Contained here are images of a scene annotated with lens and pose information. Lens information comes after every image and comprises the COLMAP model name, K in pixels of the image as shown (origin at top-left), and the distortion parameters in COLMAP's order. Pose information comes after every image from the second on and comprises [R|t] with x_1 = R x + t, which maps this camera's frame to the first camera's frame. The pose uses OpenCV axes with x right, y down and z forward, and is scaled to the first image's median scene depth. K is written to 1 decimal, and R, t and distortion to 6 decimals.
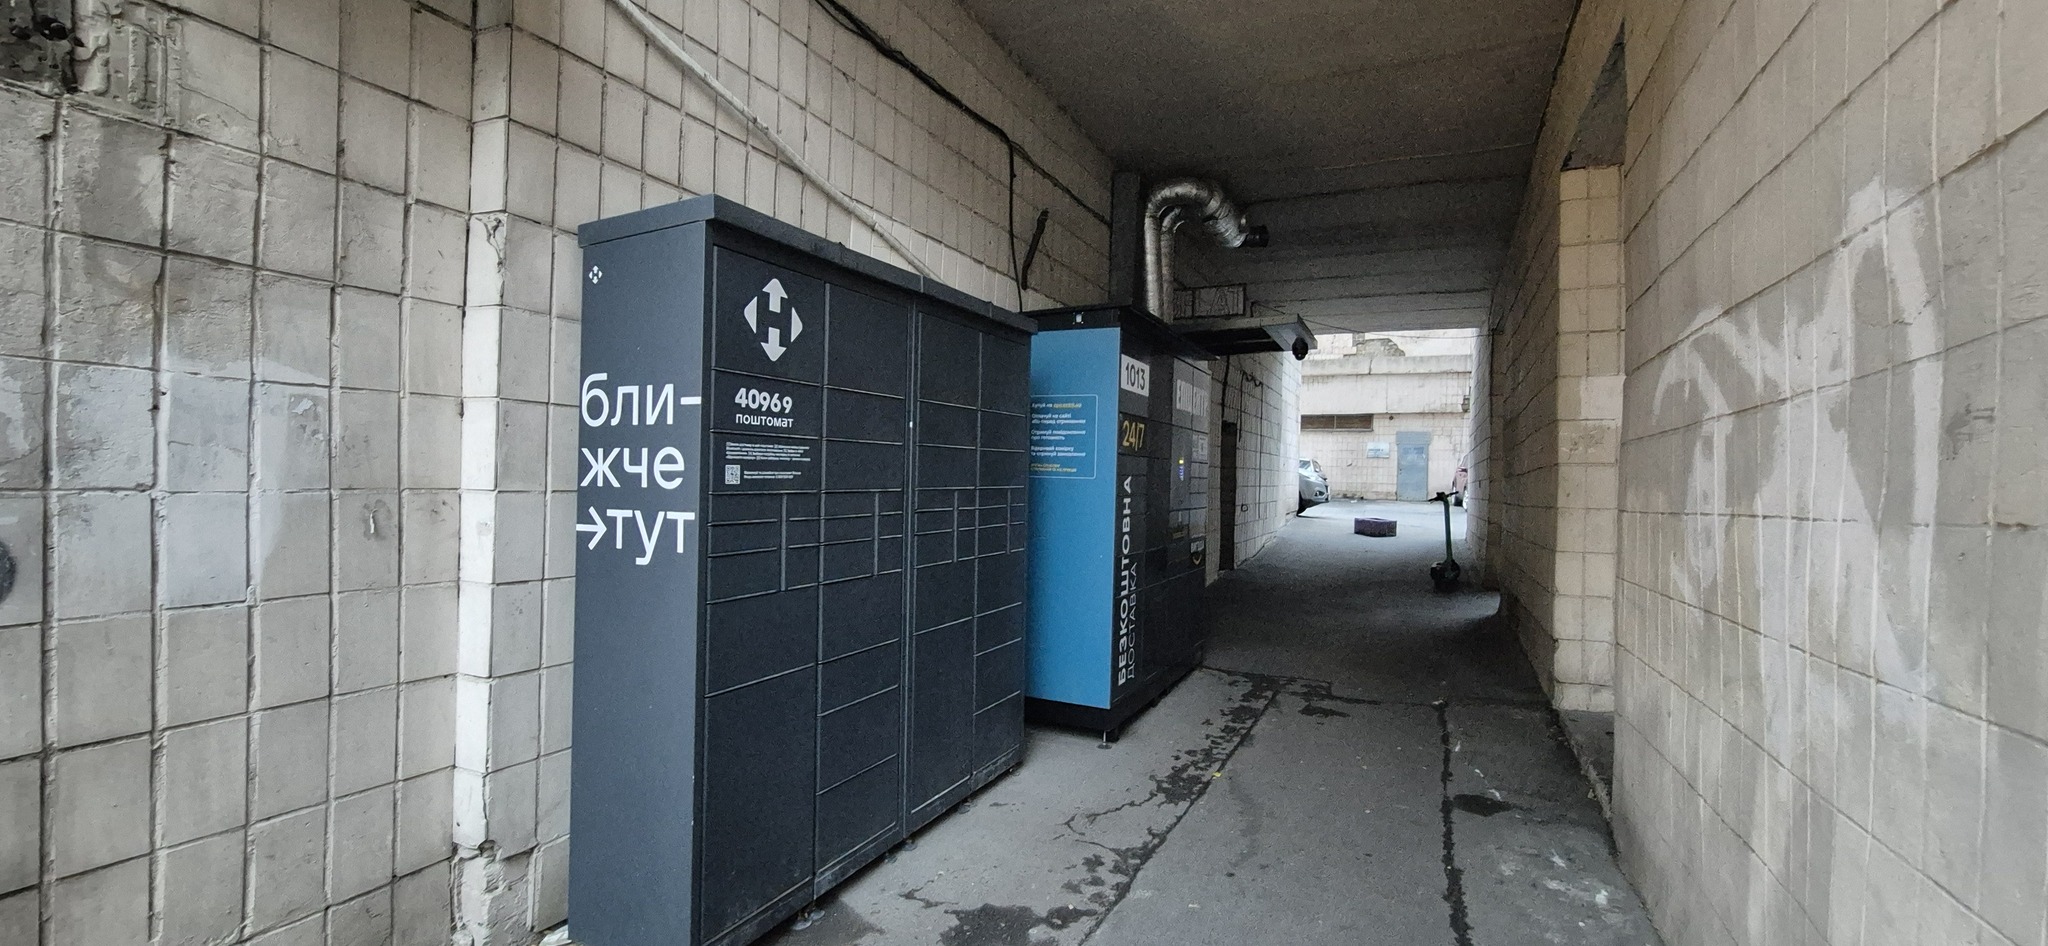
lens RADIAL K [[836.7, 0, 1018.6], [0, 836.7, 474.2], [0, 0, 1]] dist [-0.009941, 0.004896]
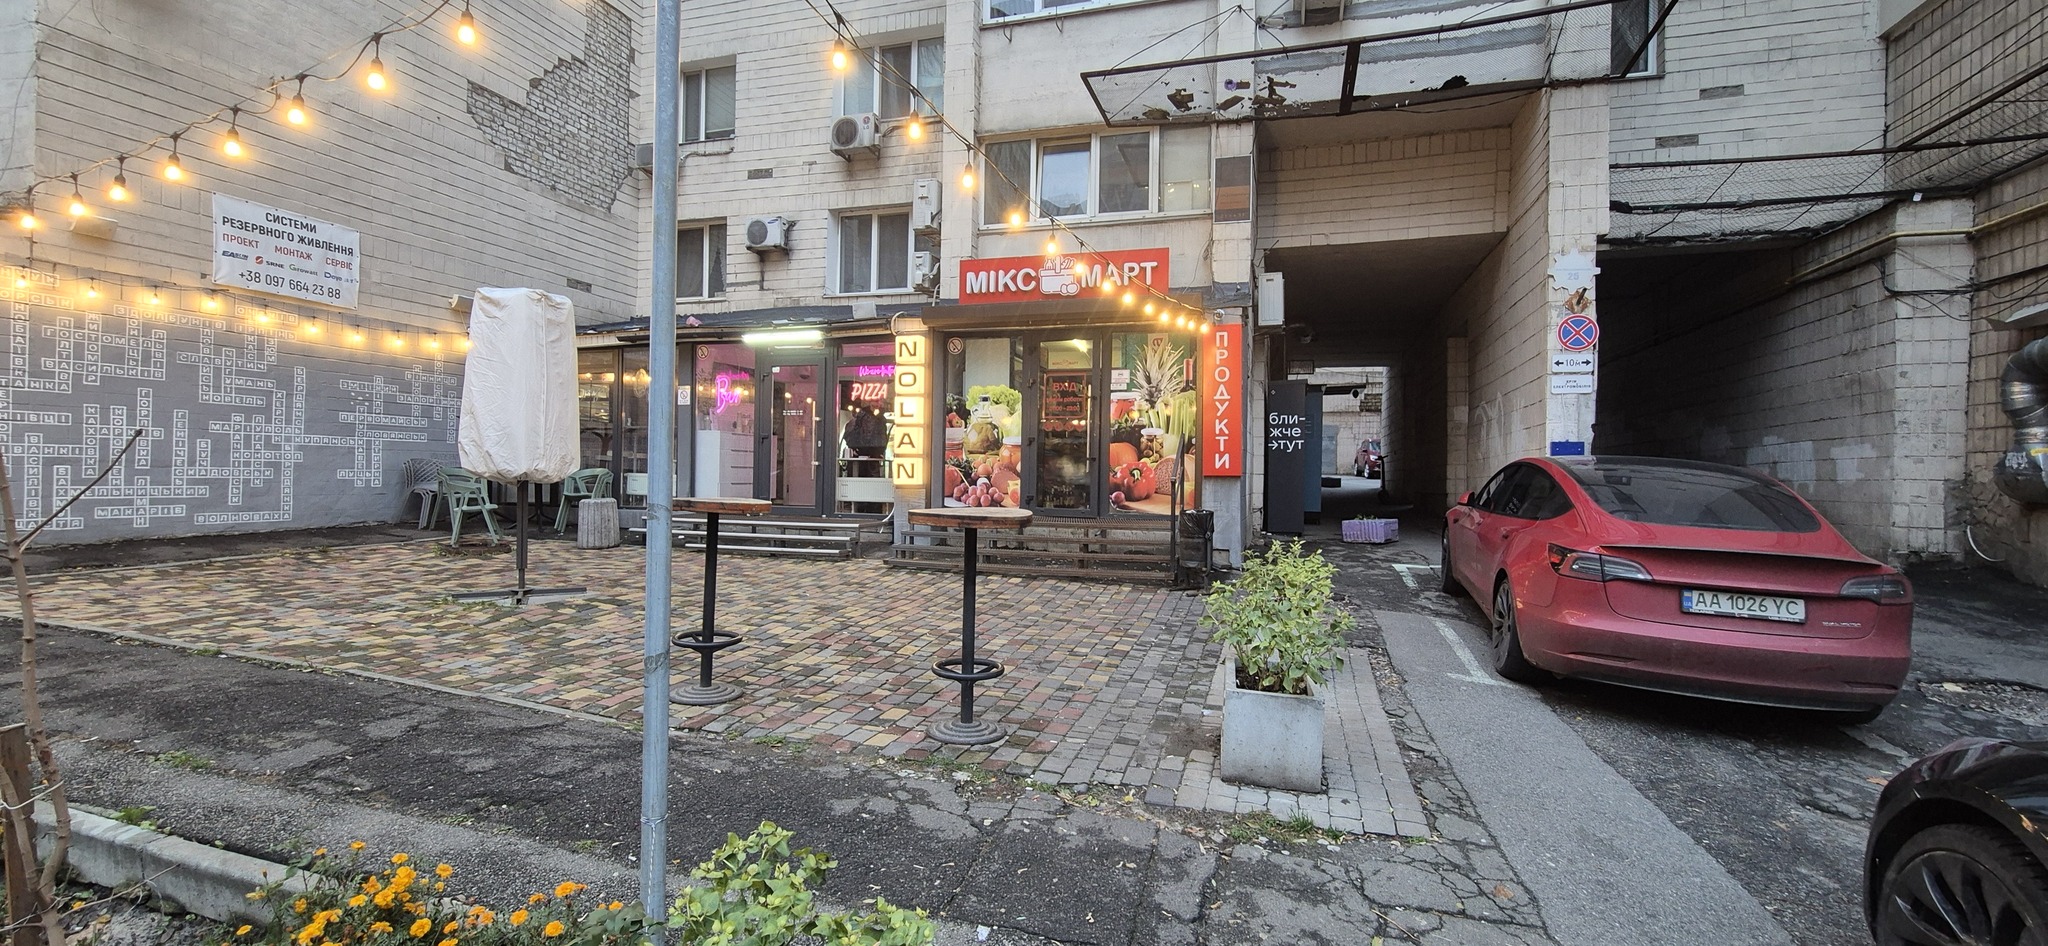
lens RADIAL K [[851.0, 0, 1014.0], [0, 851.0, 471.8], [0, 0, 1]] dist [-0.002865, -0.000032]
pose [[0.989738, -0.009679, 0.142565, -2.719545], [0.009294, 0.999951, 0.003368, 0.191753], [-0.142591, -0.002008, 0.989780, -3.683041]]
